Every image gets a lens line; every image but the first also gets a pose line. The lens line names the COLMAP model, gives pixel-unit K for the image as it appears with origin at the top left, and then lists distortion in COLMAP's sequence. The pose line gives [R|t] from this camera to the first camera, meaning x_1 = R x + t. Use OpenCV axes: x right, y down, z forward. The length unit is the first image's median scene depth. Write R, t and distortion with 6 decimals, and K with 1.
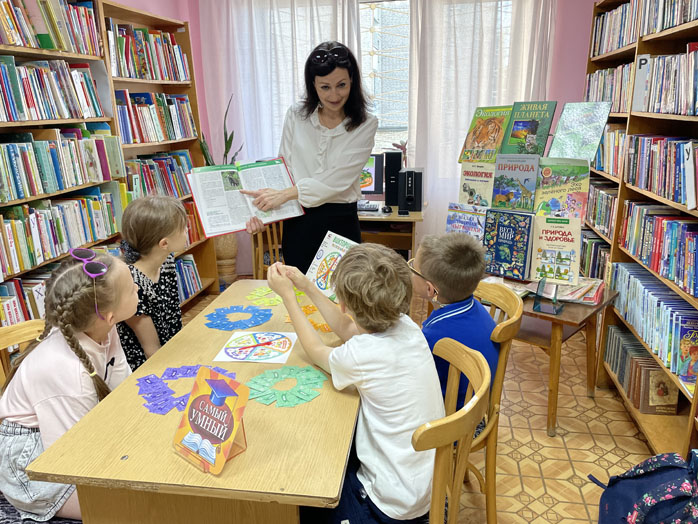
lens RADIAL K [[529.1, 0, 349.3], [0, 529.1, 264.2], [0, 0, 1]] dist [0.082918, -0.117983]
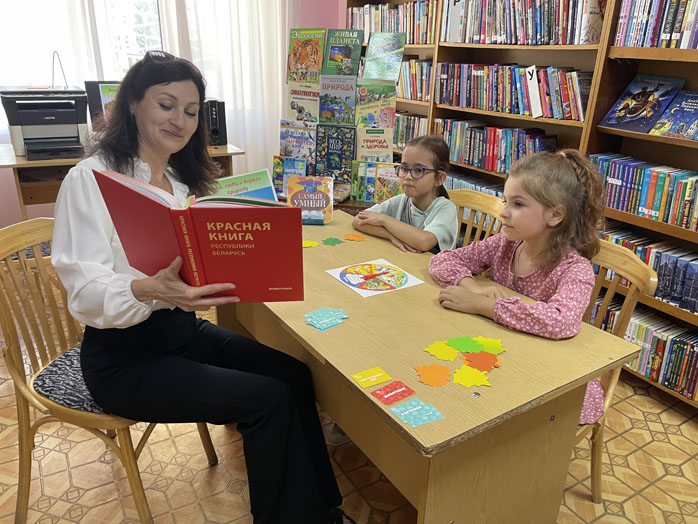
lens RADIAL K [[529.1, 0, 349.3], [0, 529.1, 264.2], [0, 0, 1]] dist [0.082918, -0.117983]
pose [[0.751870, -0.218193, 0.622160, -0.470798], [0.149722, 0.975503, 0.161174, -0.021181], [-0.642086, -0.028031, 0.766120, 0.183653]]
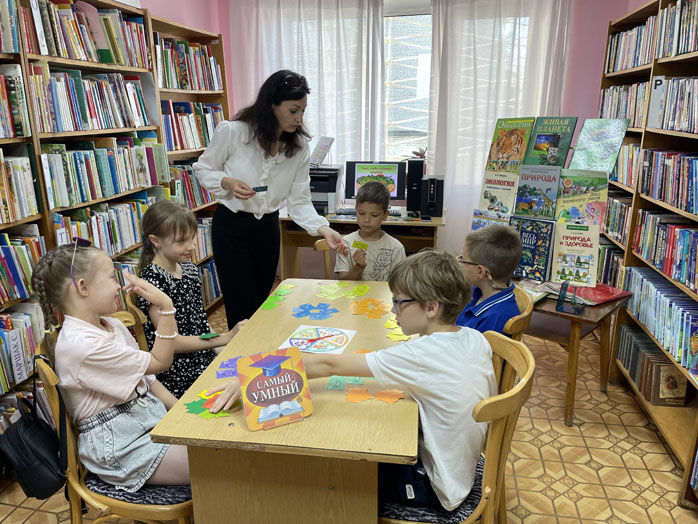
lens RADIAL K [[529.2, 0, 348.8], [0, 529.2, 269.9], [0, 0, 1]] dist [0.080524, -0.119196]
pose [[0.999943, 0.010583, 0.001238, -0.070375], [-0.010590, 0.999927, 0.005768, 0.003021], [-0.001177, -0.005781, 0.999983, -0.080371]]
